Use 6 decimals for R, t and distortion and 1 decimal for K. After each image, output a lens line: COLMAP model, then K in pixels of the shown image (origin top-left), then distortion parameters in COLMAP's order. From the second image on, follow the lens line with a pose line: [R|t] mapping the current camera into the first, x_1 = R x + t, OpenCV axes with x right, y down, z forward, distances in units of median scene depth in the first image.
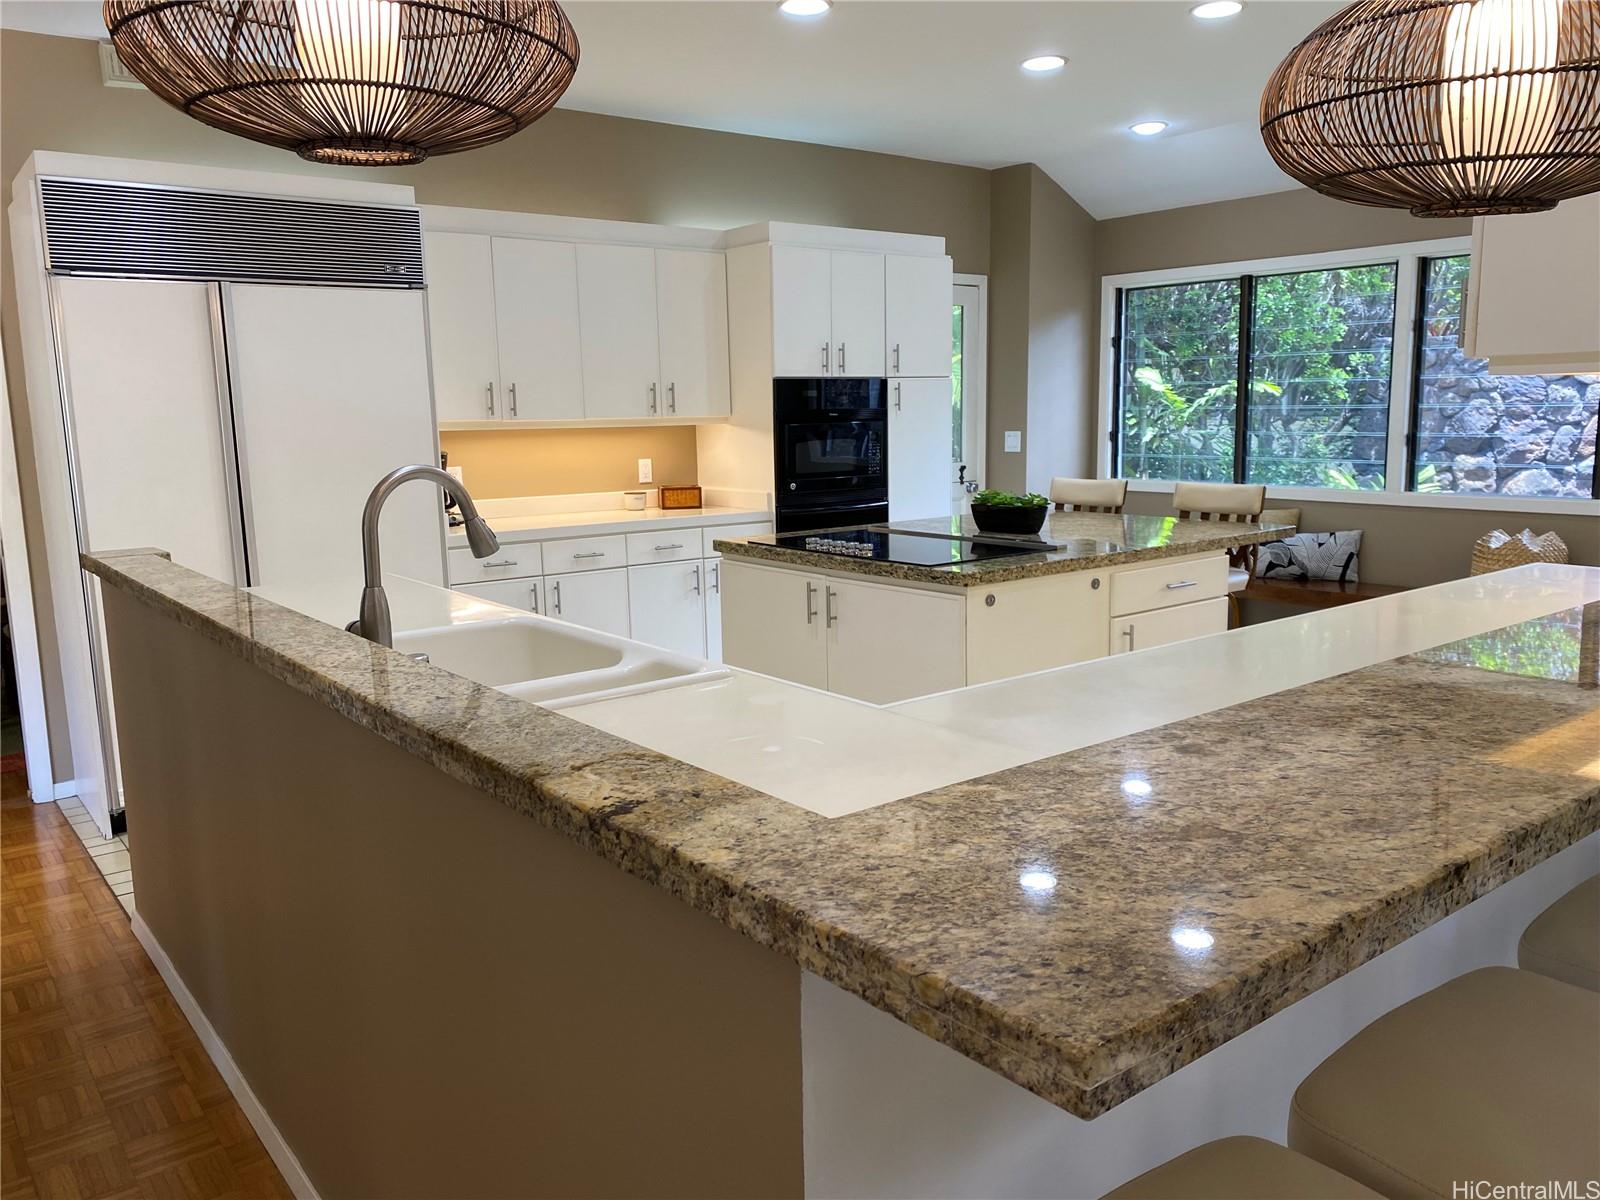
lens RADIAL K [[1225.0, 0, 807.1], [0, 1225.0, 609.3], [0, 0, 1]] dist [0.045879, -0.062333]
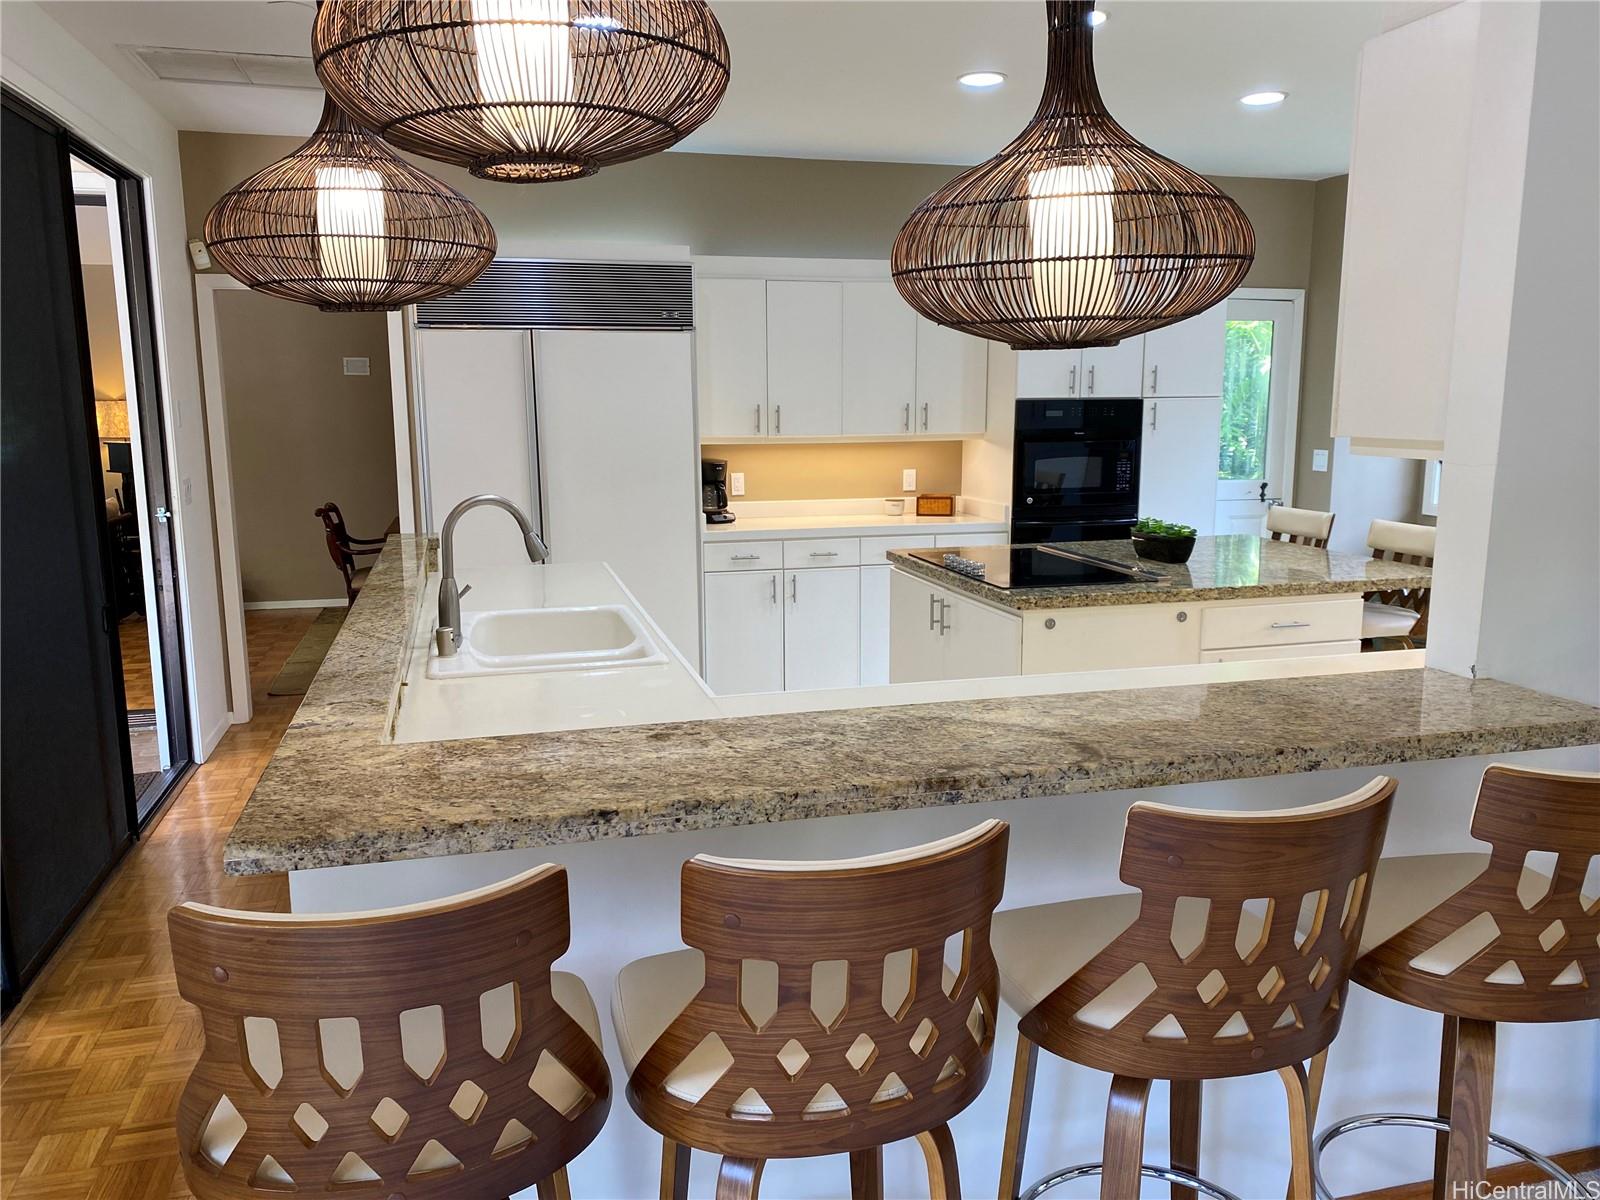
lens RADIAL K [[1225.0, 0, 786.8], [0, 1225.0, 589.3], [0, 0, 1]] dist [0.045879, -0.062333]
pose [[0.919492, 0.074173, -0.386048, 0.322943], [-0.075850, 0.997060, 0.010910, -0.029119], [0.385722, 0.019250, 0.922414, -0.099471]]
